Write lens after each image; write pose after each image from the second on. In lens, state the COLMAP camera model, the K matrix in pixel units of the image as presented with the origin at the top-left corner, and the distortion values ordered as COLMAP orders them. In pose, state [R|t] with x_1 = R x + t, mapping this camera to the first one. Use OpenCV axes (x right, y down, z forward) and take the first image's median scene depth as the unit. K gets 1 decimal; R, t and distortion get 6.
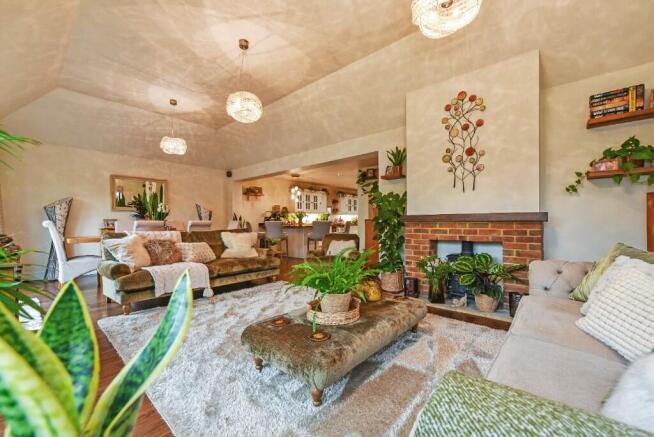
lens RADIAL K [[260.9, 0, 317.3], [0, 260.9, 221.8], [0, 0, 1]] dist [-0.006609, -0.000760]
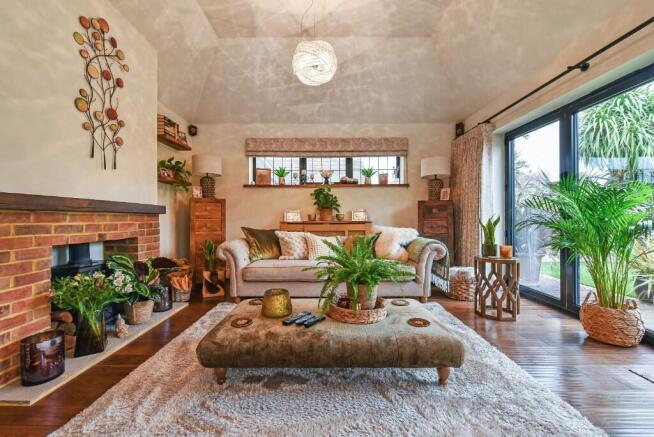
lens RADIAL K [[260.9, 0, 323.0], [0, 260.9, 221.1], [0, 0, 1]] dist [-0.006609, -0.000760]
pose [[-0.676363, 0.003691, 0.736559, -0.320863], [0.008224, 0.999963, 0.002541, 0.025546], [-0.736523, 0.007777, -0.676368, 1.041849]]
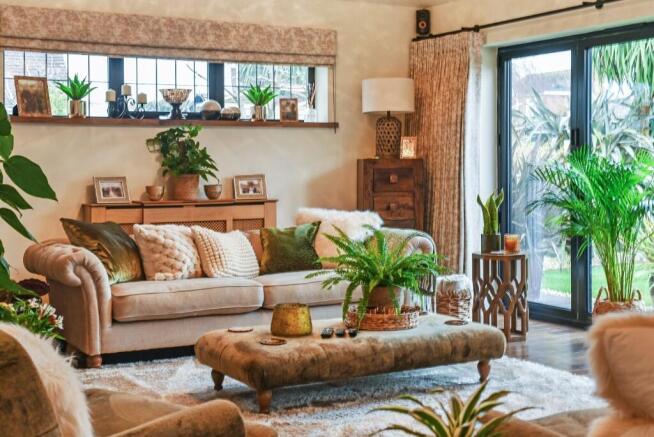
lens RADIAL K [[1034.0, 0, 323.2], [0, 1034.0, 214.9], [0, 0, 1]] dist [0.046437, 0.000000]
pose [[-0.956518, -0.001568, 0.291670, -0.364830], [0.011842, 0.998952, 0.044207, -0.031483], [-0.291434, 0.045739, -0.955497, 2.179818]]
